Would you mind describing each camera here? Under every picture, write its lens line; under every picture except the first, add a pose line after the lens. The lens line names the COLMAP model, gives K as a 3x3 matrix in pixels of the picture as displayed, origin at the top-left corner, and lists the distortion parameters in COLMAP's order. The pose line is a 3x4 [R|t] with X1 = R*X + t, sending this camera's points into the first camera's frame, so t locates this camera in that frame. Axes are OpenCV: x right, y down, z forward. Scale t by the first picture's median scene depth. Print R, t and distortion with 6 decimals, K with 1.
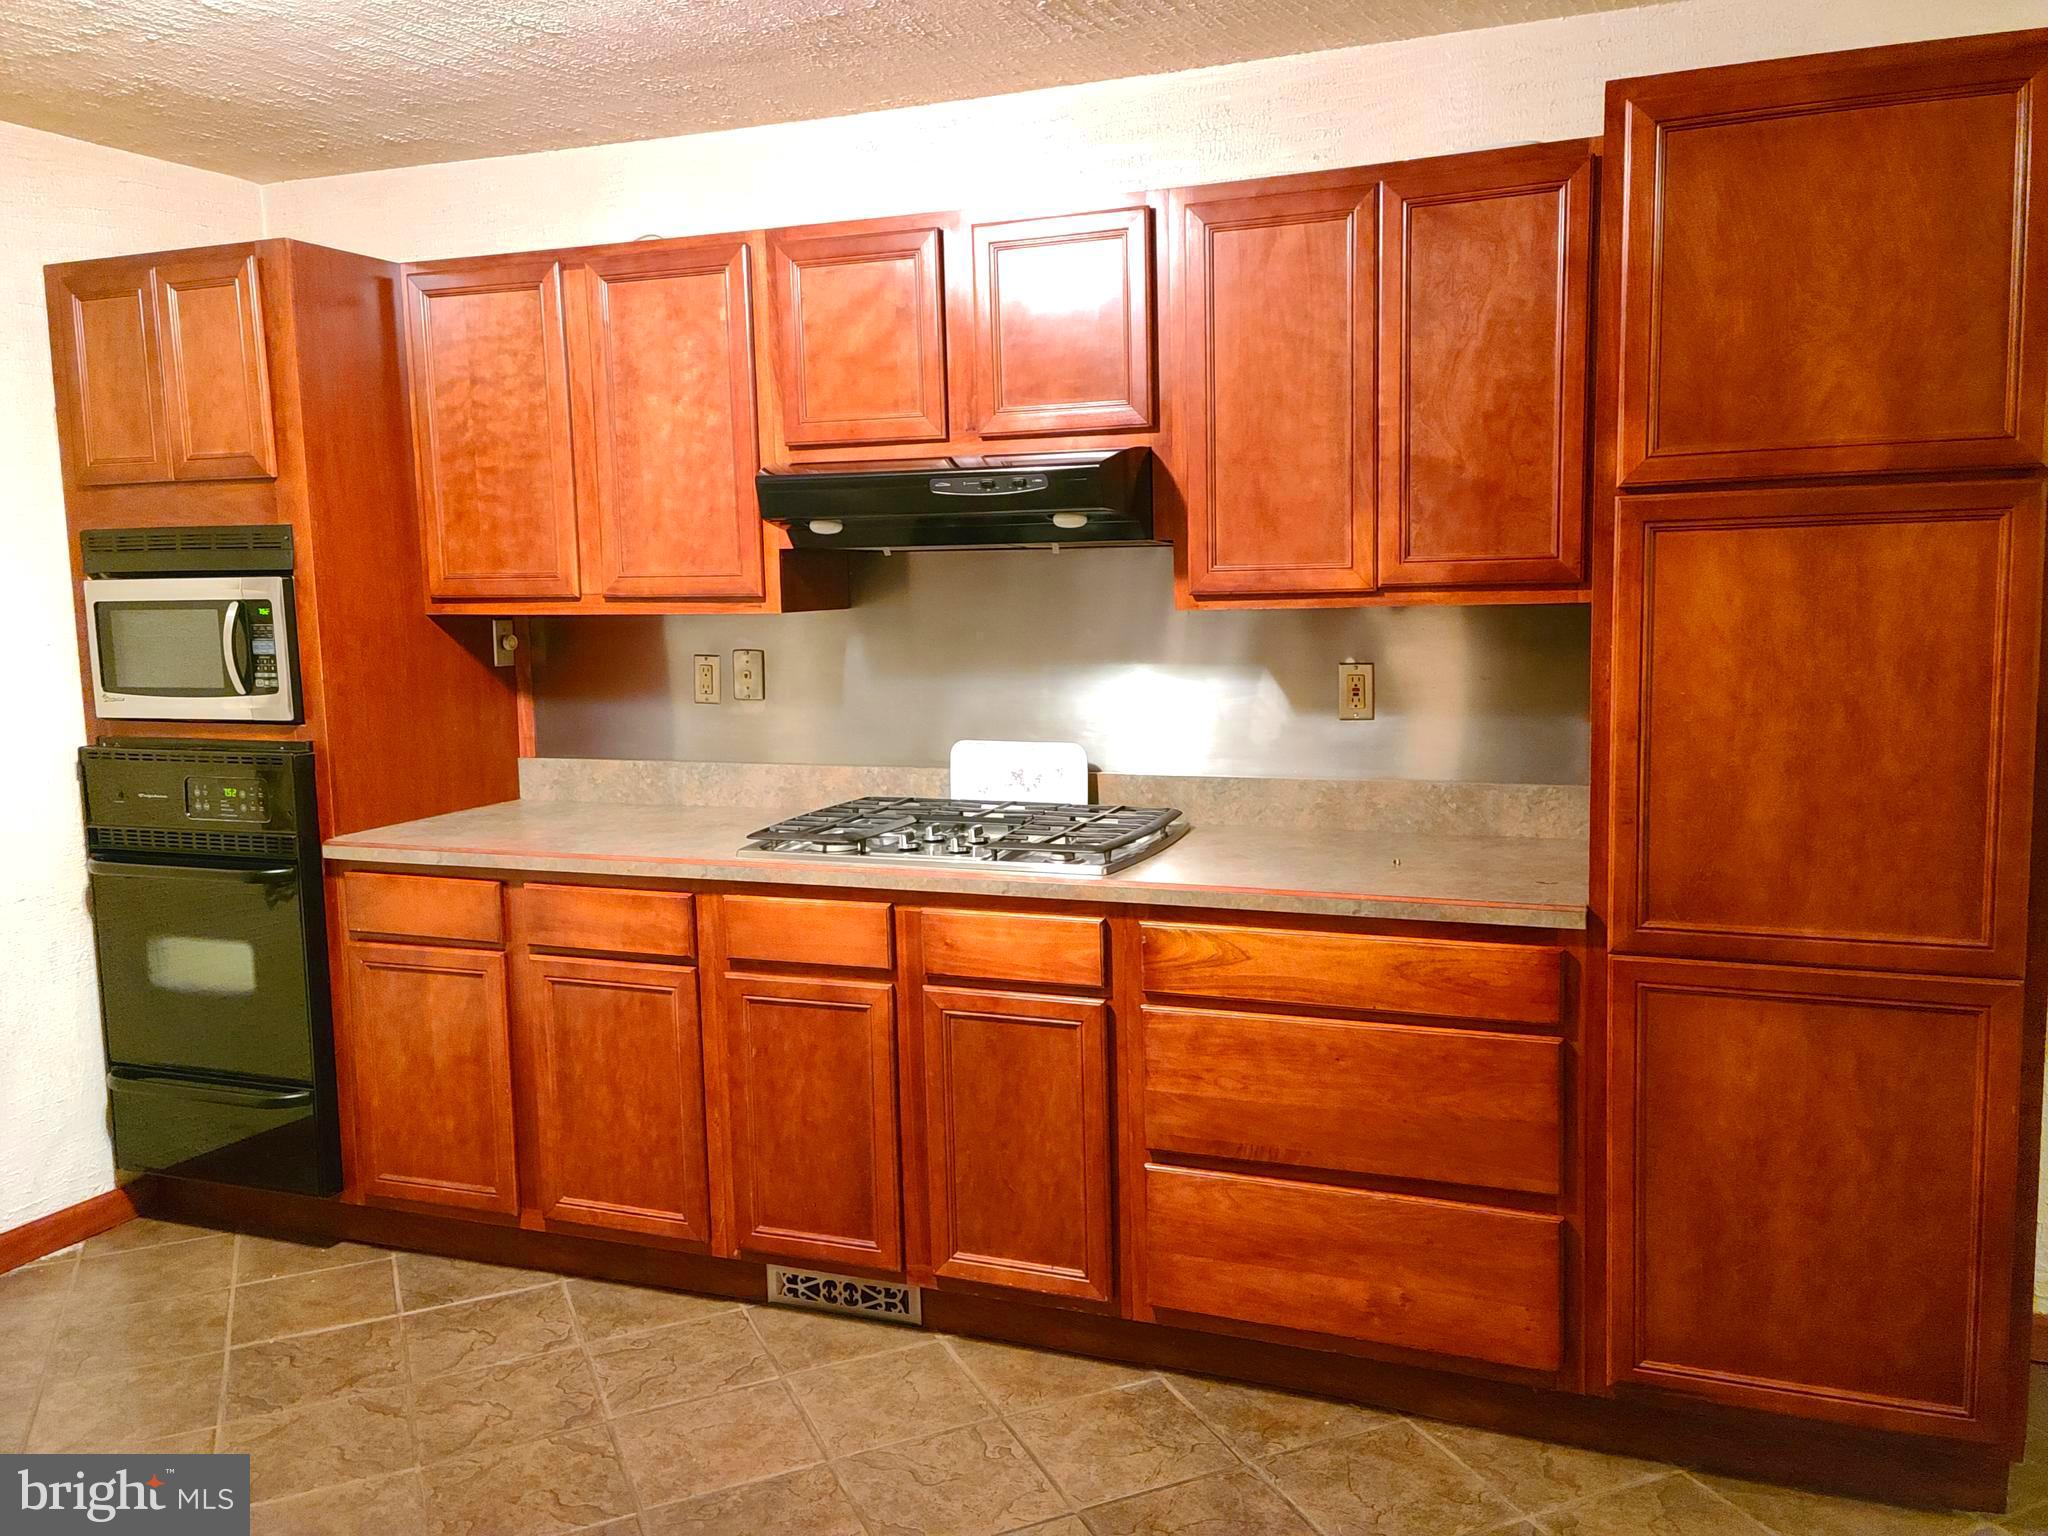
lens RADIAL K [[1662.3, 0, 1027.1], [0, 1662.3, 775.9], [0, 0, 1]] dist [0.070507, -0.003795]
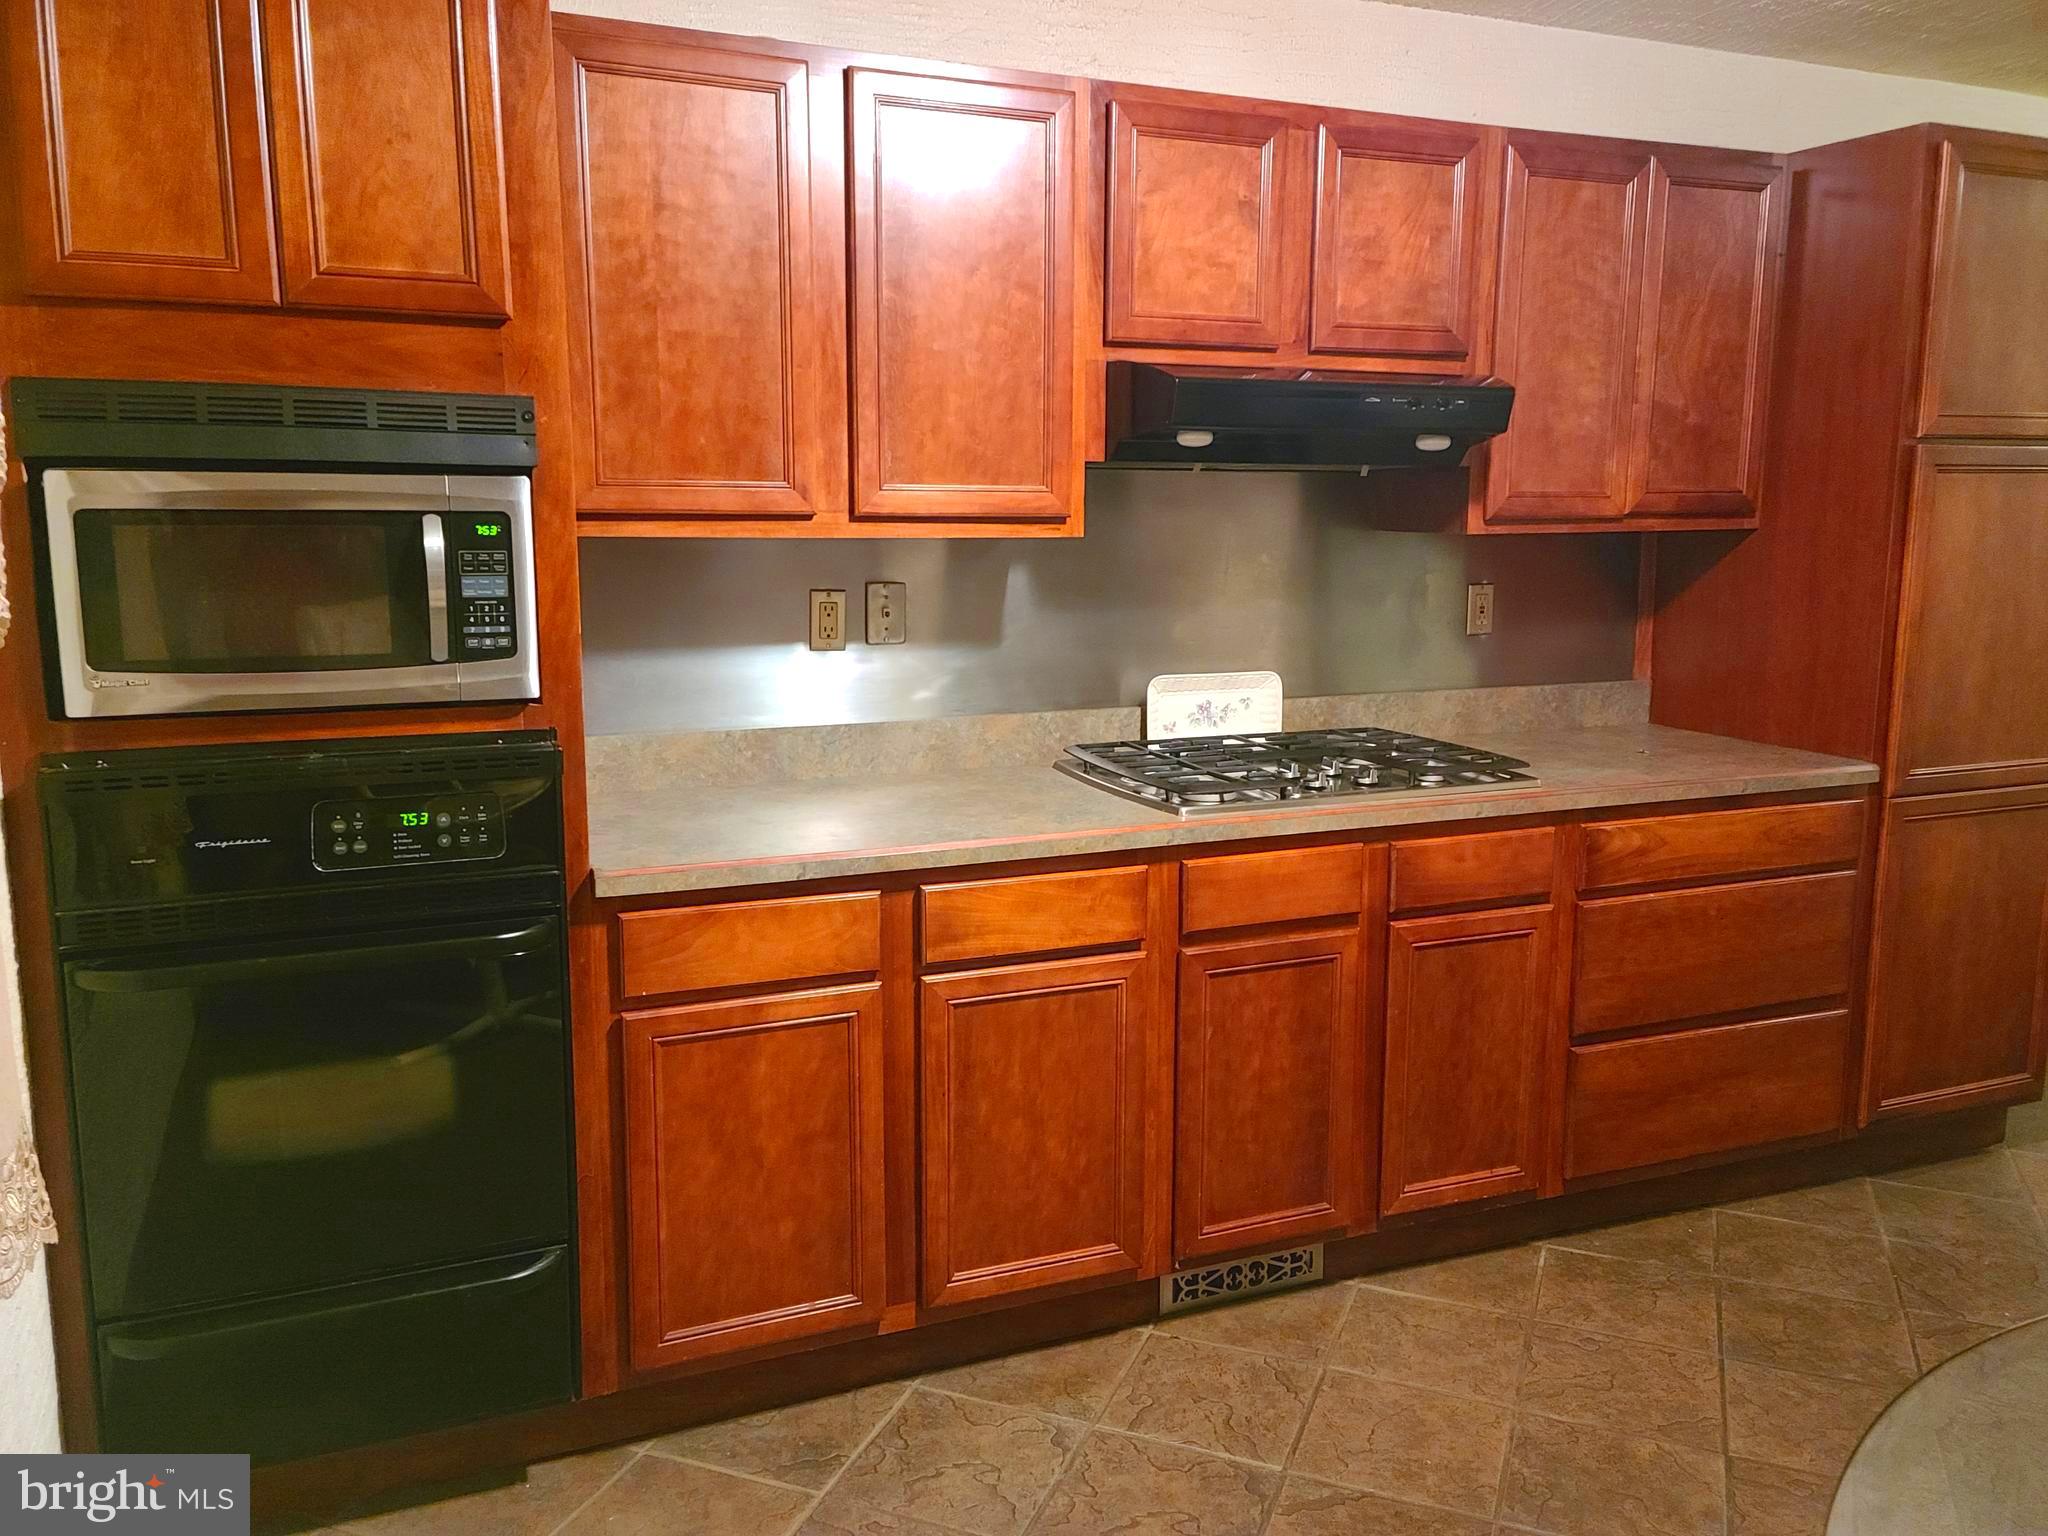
lens RADIAL K [[1650.1, 0, 1058.7], [0, 1650.1, 768.5], [0, 0, 1]] dist [0.087133, -0.054763]
pose [[0.700227, -0.092344, 0.707923, -0.812597], [0.070071, 0.995701, 0.060573, -0.032574], [-0.710473, 0.007190, 0.703688, 0.428836]]
